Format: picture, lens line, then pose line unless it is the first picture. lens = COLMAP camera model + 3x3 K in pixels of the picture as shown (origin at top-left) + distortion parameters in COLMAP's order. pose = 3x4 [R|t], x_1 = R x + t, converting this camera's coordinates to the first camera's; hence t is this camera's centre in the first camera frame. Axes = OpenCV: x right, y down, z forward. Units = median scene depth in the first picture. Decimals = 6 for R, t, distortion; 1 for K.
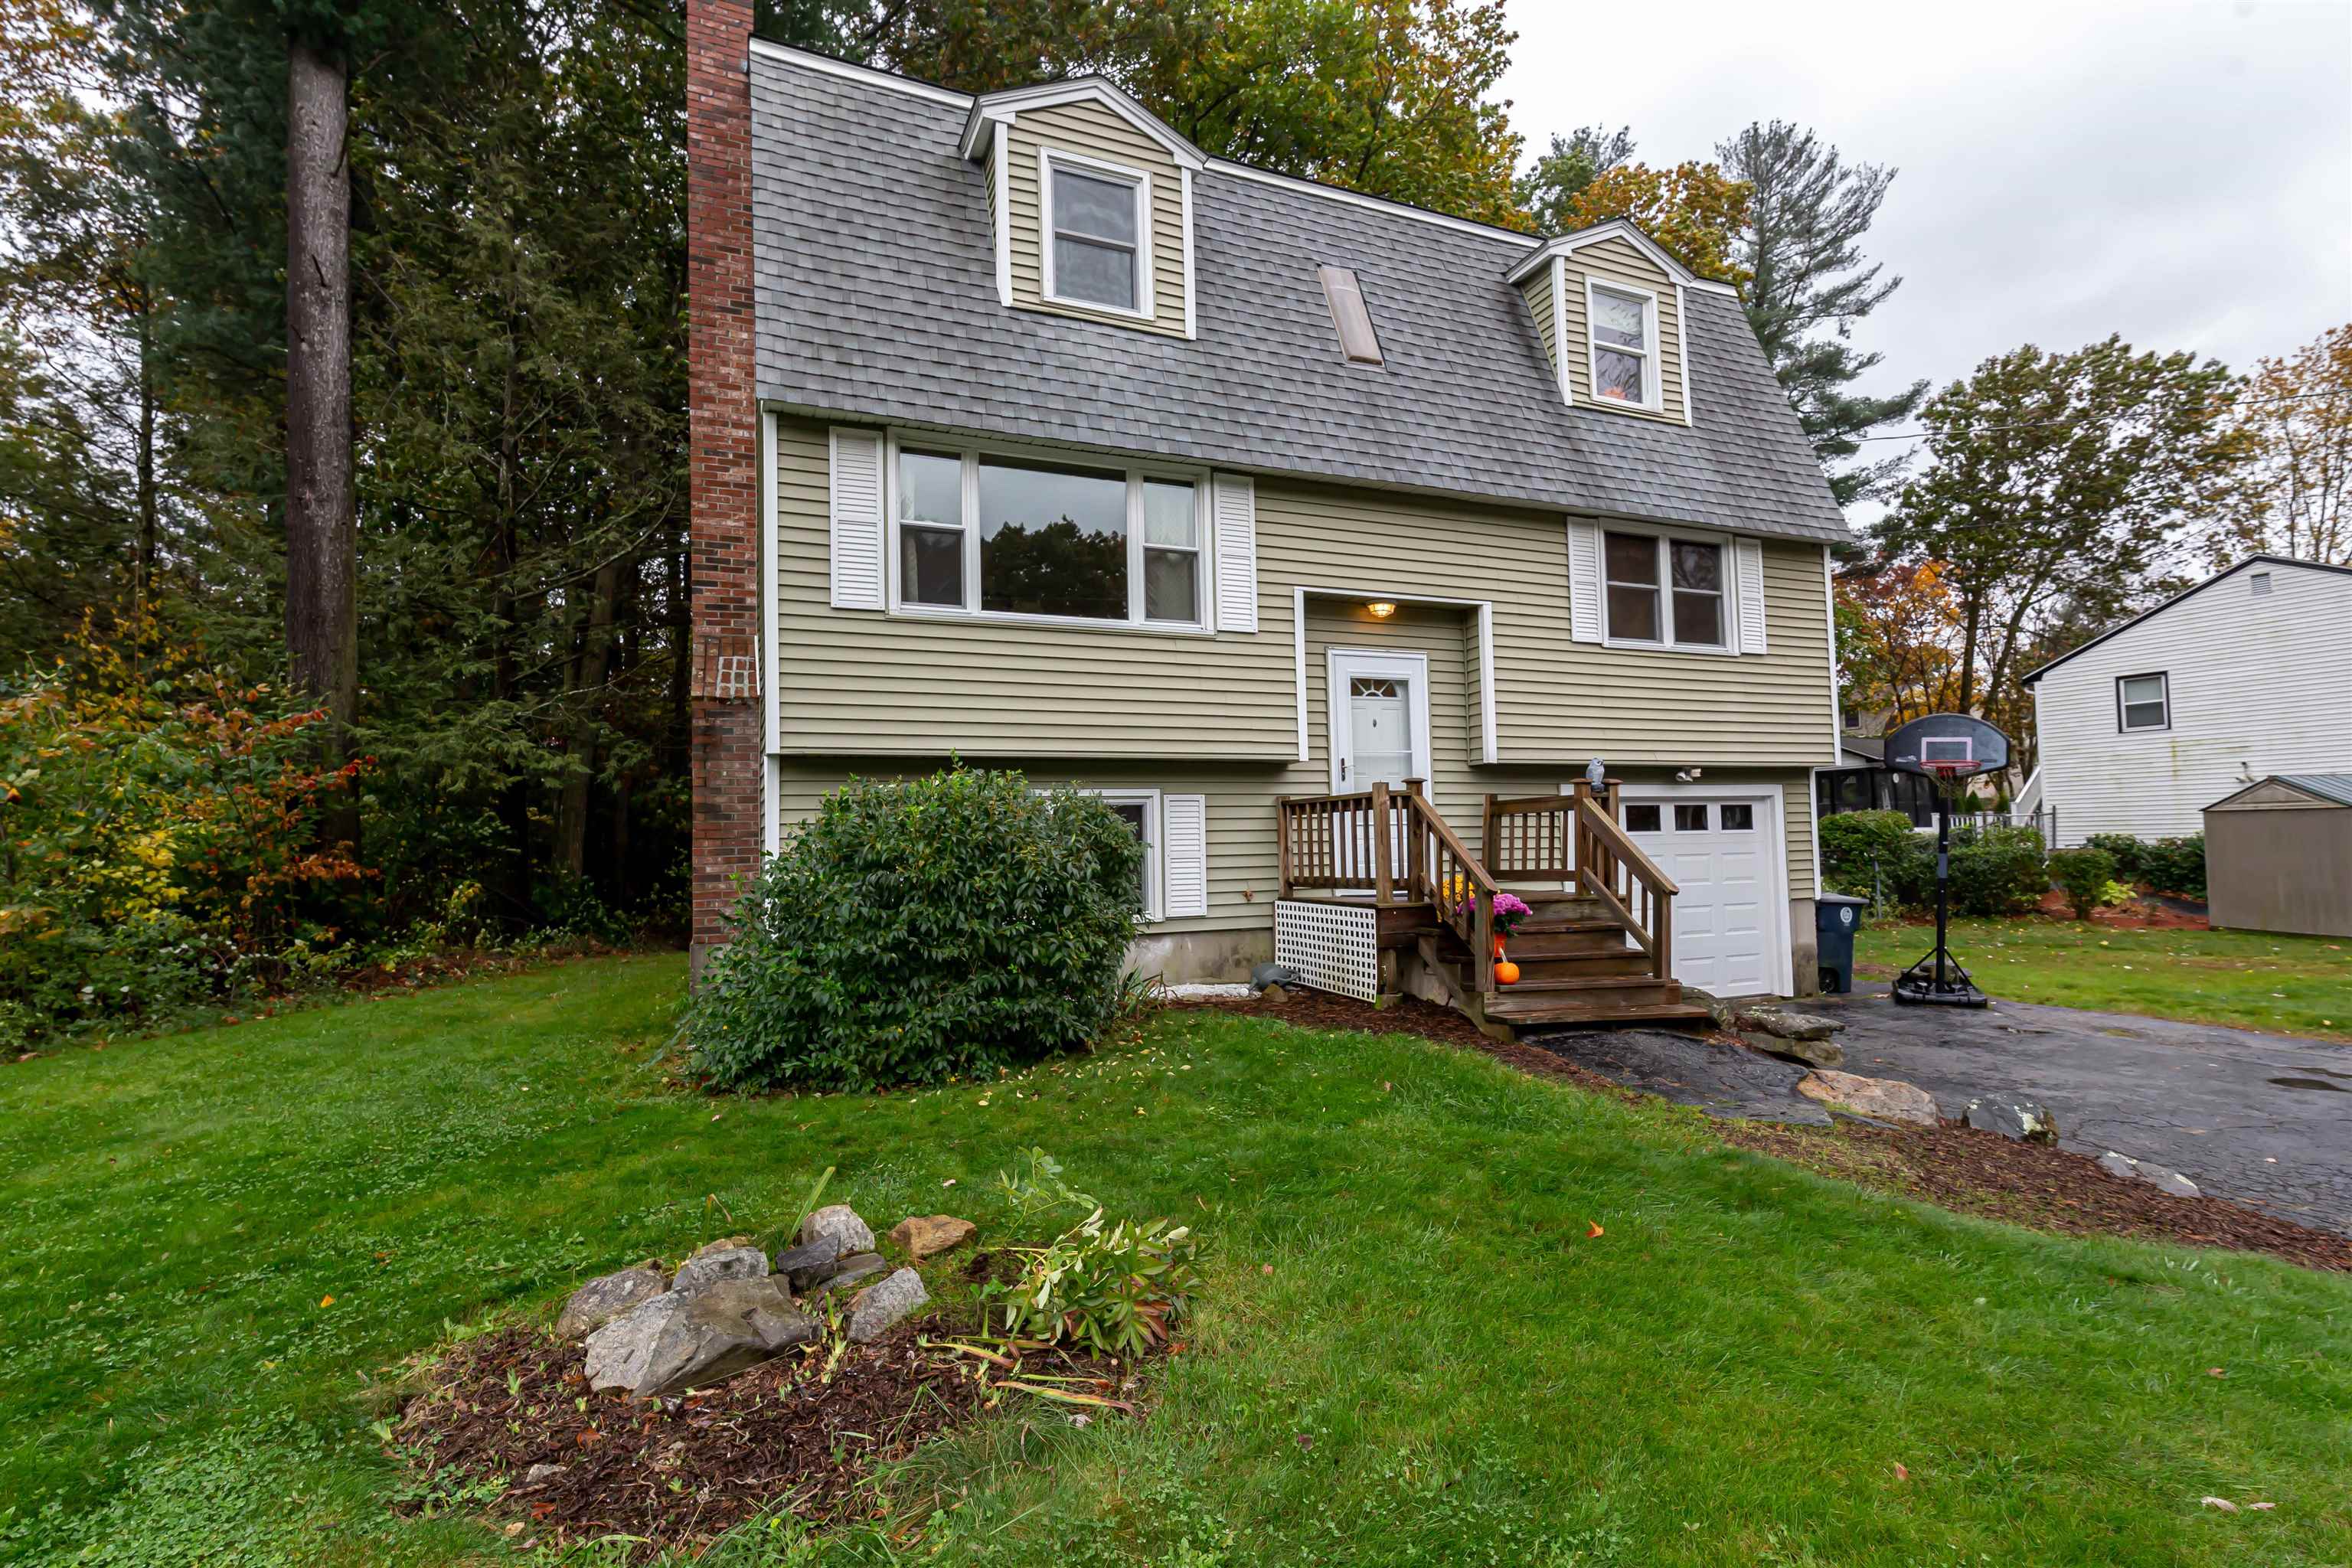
lens RADIAL K [[1043.6, 0, 1176.3], [0, 1043.6, 766.7], [0, 0, 1]] dist [-0.003167, -0.000626]
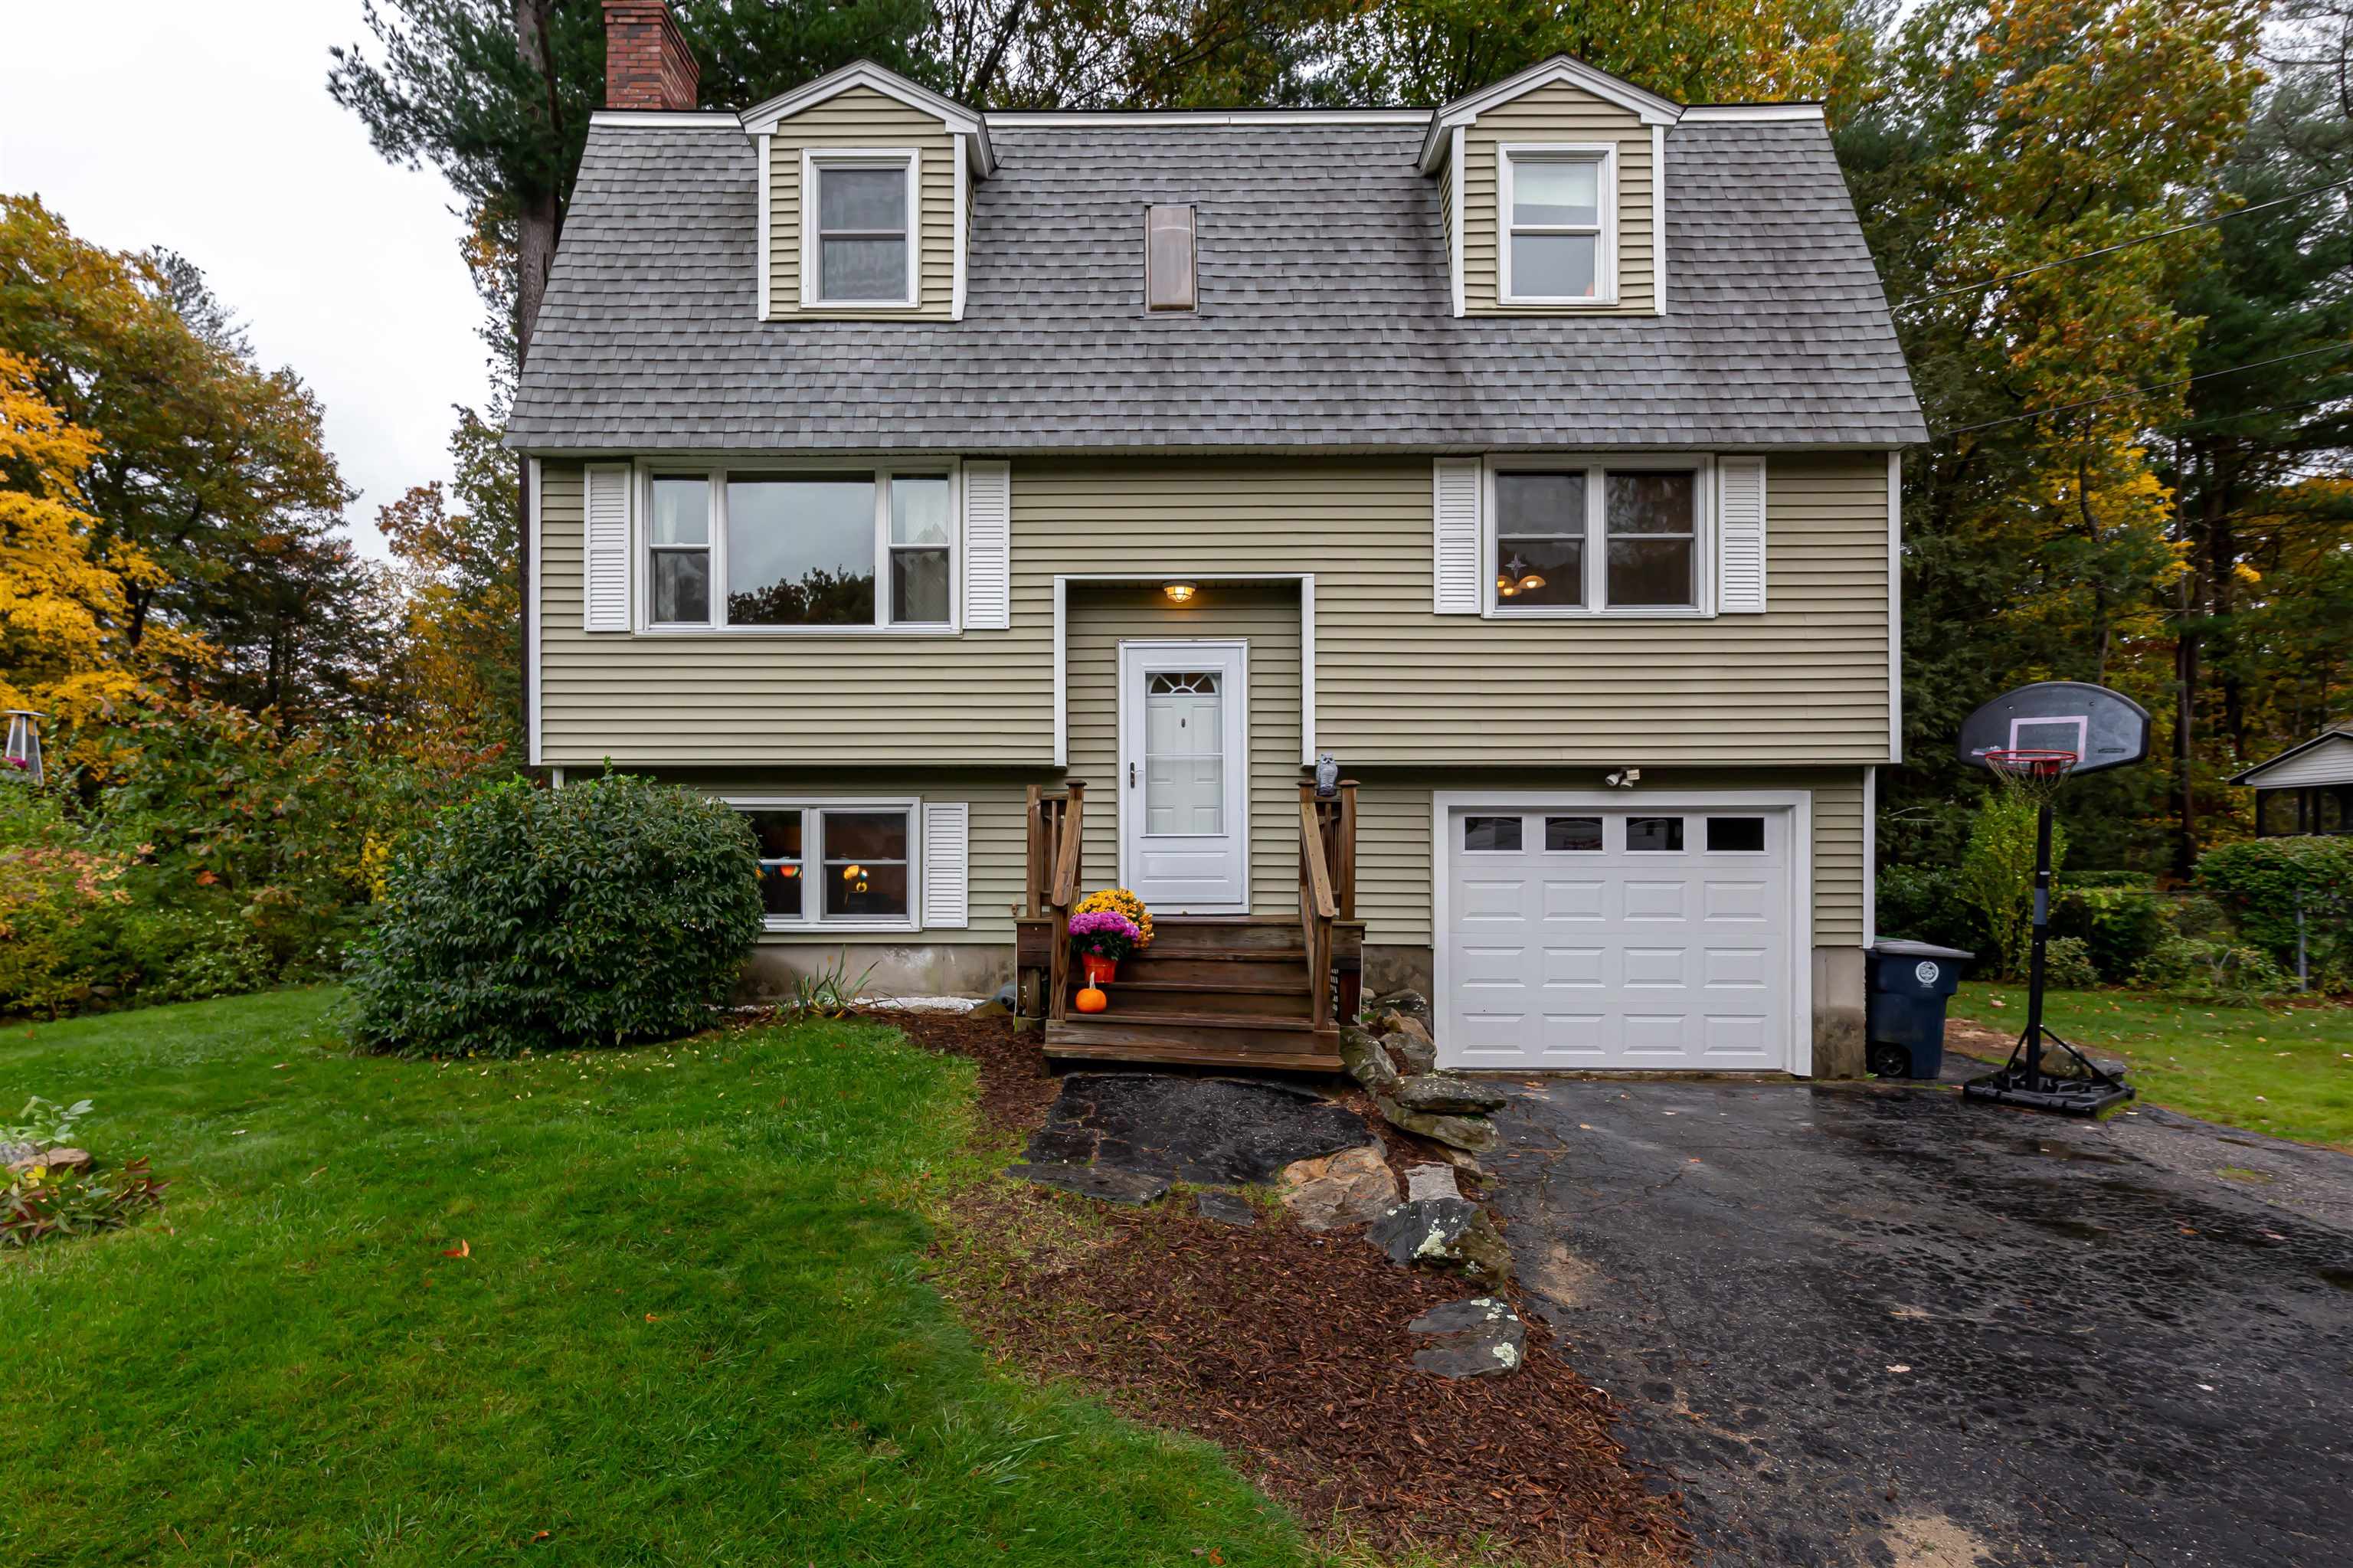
lens RADIAL K [[1057.5, 0, 1176.3], [0, 1057.5, 848.9], [0, 0, 1]] dist [-0.001886, -0.000520]
pose [[0.921651, 0.011583, -0.387847, 0.568520], [0.008191, 0.998751, 0.049293, 0.022237], [0.387933, -0.048608, 0.920405, 0.172277]]
